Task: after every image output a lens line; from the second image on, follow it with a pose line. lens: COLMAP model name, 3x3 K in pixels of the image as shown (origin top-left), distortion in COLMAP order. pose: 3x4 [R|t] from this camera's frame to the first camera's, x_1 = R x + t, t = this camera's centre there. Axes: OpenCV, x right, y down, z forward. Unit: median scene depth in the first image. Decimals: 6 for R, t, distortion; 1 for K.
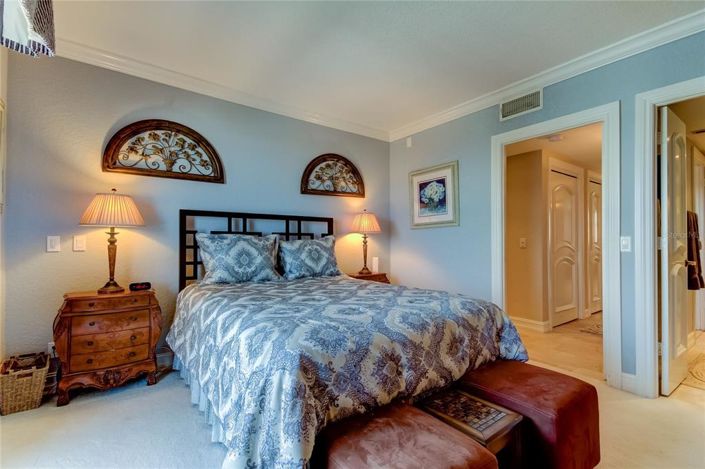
lens RADIAL K [[328.3, 0, 350.9], [0, 328.3, 241.3], [0, 0, 1]] dist [0.021784, 0.000691]
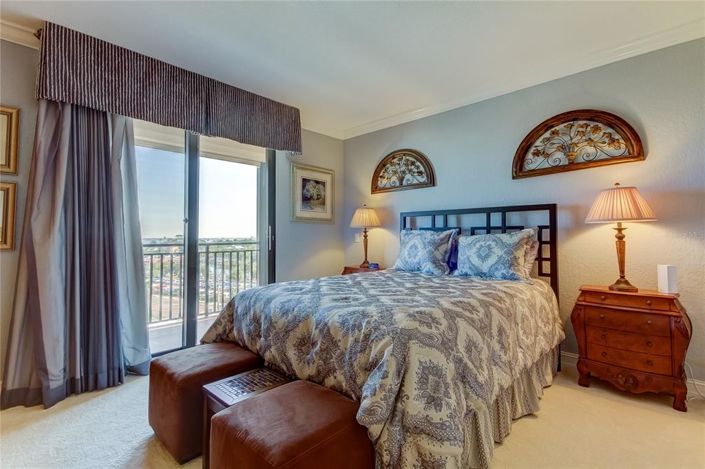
lens RADIAL K [[328.3, 0, 356.7], [0, 328.3, 232.0], [0, 0, 1]] dist [0.021784, 0.000691]
pose [[0.176206, -0.017110, -0.984205, 0.605715], [0.001389, 0.999852, -0.017133, 0.003427], [0.984352, 0.001651, 0.176203, 0.459488]]
